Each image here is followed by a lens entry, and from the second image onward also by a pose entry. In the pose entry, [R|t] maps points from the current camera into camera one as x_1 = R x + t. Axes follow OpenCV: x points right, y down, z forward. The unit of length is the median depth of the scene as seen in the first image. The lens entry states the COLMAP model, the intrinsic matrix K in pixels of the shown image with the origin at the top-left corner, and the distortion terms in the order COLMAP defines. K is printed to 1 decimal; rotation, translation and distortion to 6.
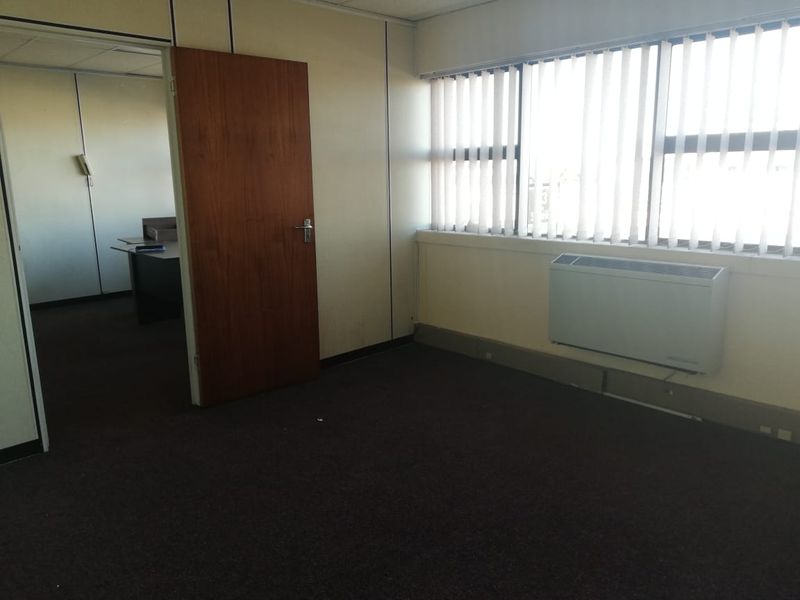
lens RADIAL K [[614.4, 0, 400.0], [0, 614.4, 298.2], [0, 0, 1]] dist [0.085310, -0.072394]
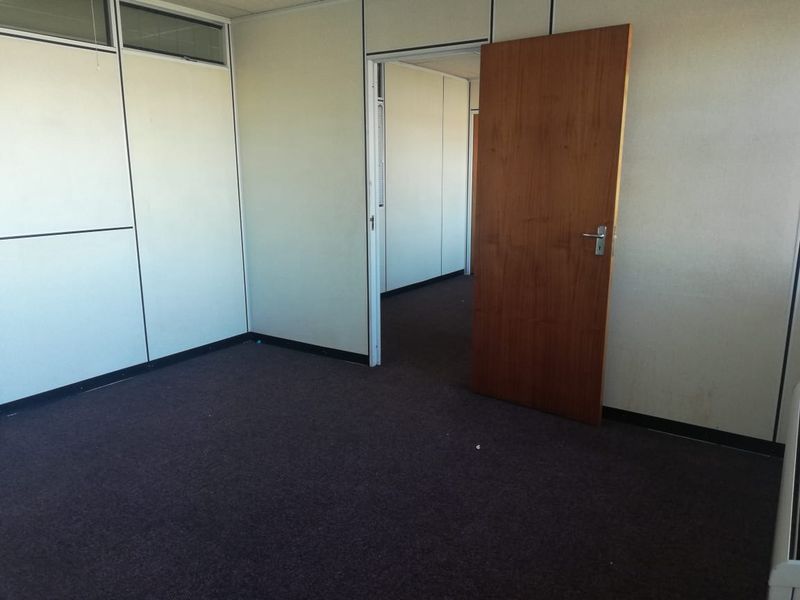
lens RADIAL K [[614.4, 0, 399.5], [0, 614.4, 300.6], [0, 0, 1]] dist [0.085310, -0.072394]
pose [[0.198534, 0.231913, -0.952261, 0.611778], [-0.195934, 0.961380, 0.193284, -0.148031], [0.960309, 0.148207, 0.236306, 0.607219]]
